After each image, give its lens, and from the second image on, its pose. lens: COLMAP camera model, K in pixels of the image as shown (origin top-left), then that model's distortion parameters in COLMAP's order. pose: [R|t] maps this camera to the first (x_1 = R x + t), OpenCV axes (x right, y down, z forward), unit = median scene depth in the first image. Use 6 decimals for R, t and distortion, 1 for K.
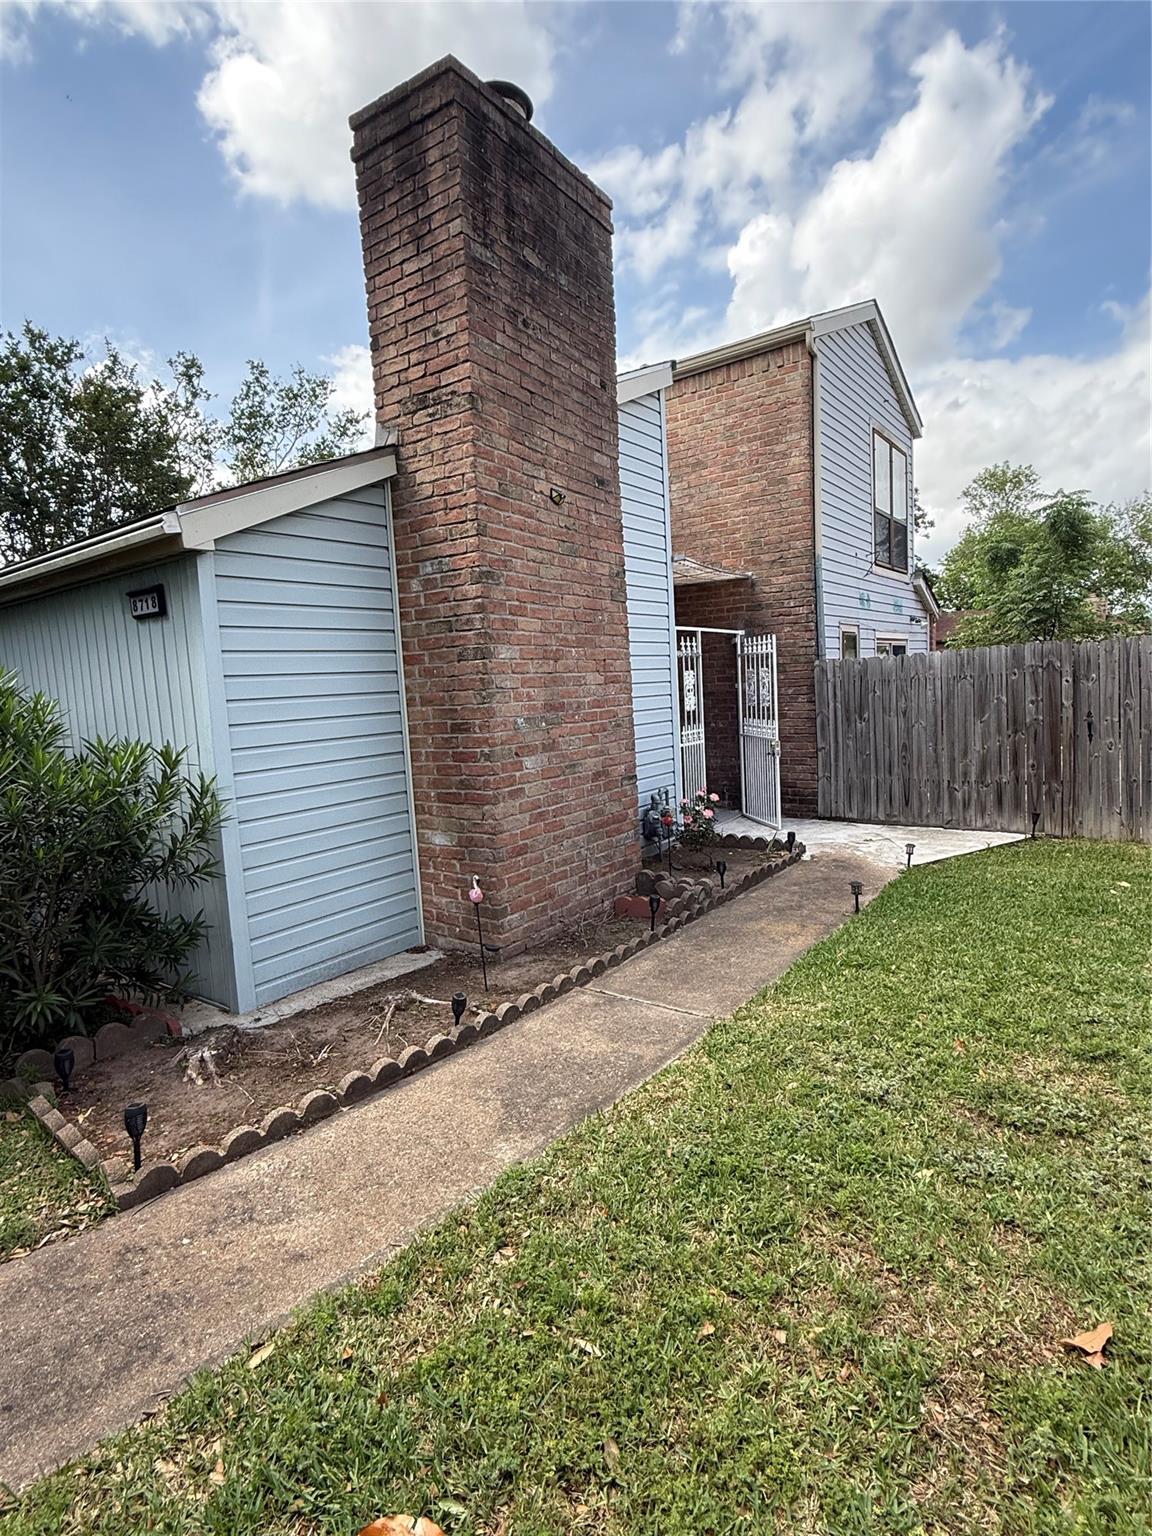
lens RADIAL K [[796.0, 0, 579.7], [0, 796.0, 768.0], [0, 0, 1]] dist [-0.000318, -0.000581]
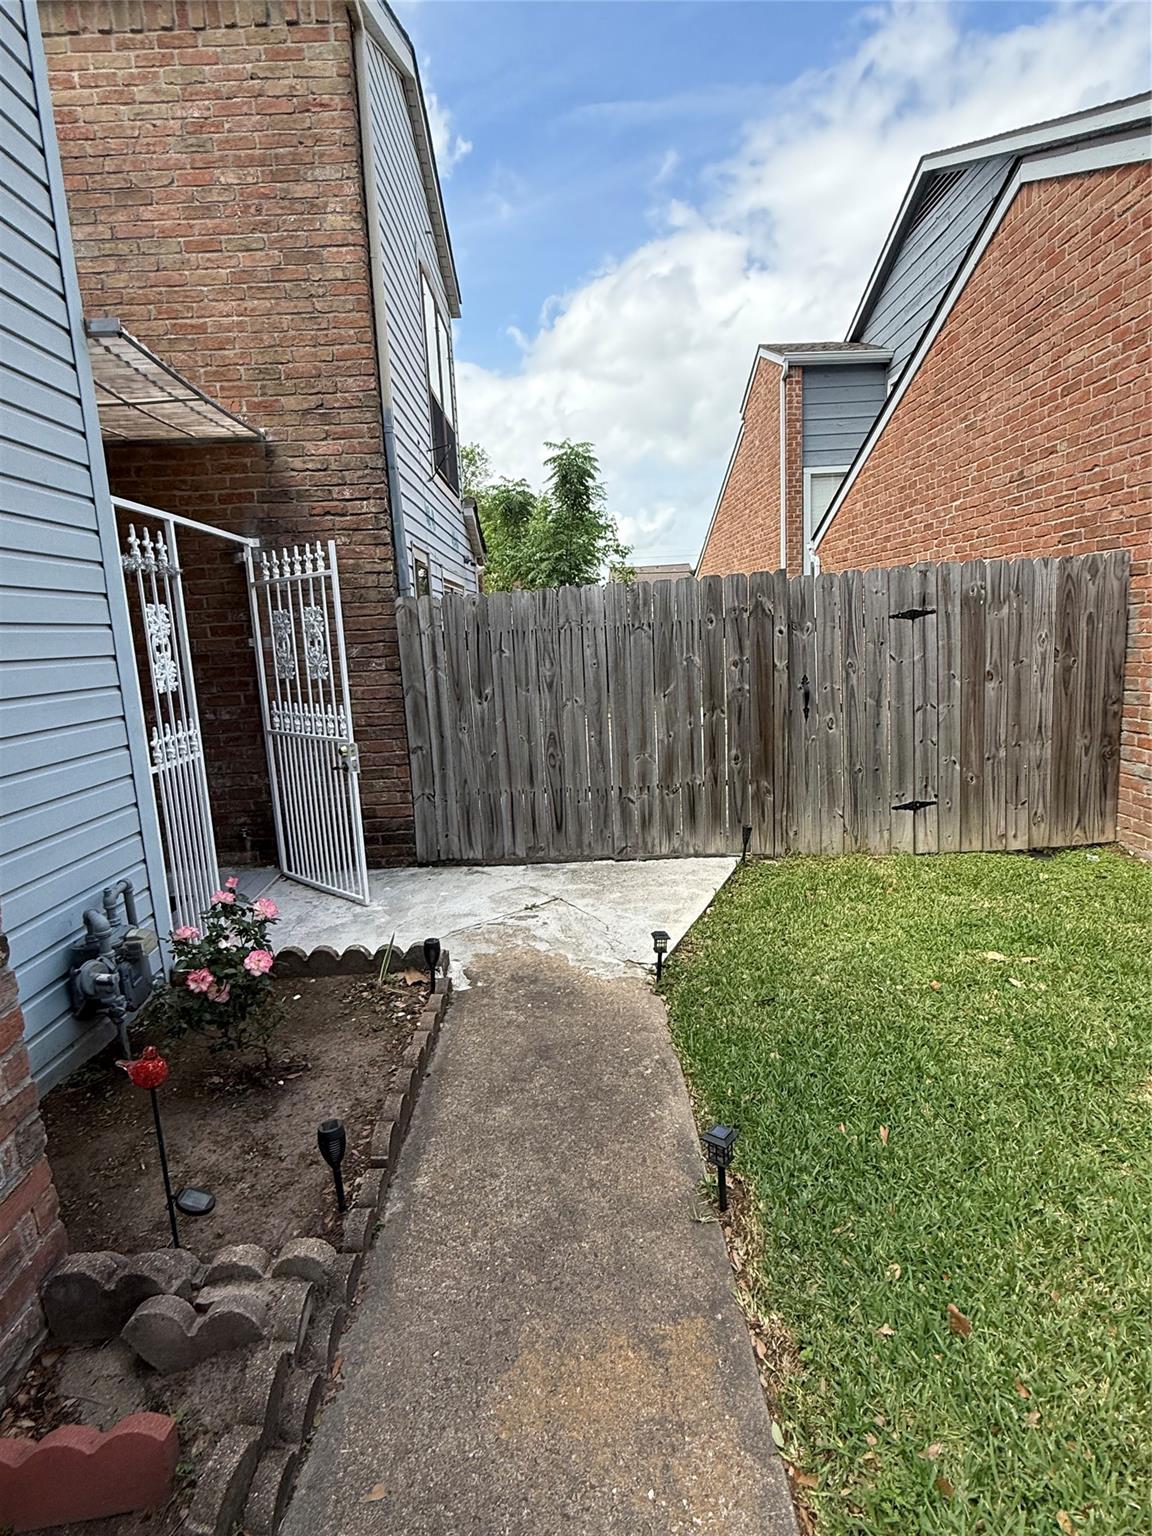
lens RADIAL K [[796.0, 0, 579.7], [0, 796.0, 768.0], [0, 0, 1]] dist [-0.000318, -0.000581]
pose [[0.801549, -0.089263, 0.591228, 0.053905], [0.068209, 0.995989, 0.057901, -0.038650], [-0.594025, -0.006083, 0.804423, 0.483523]]
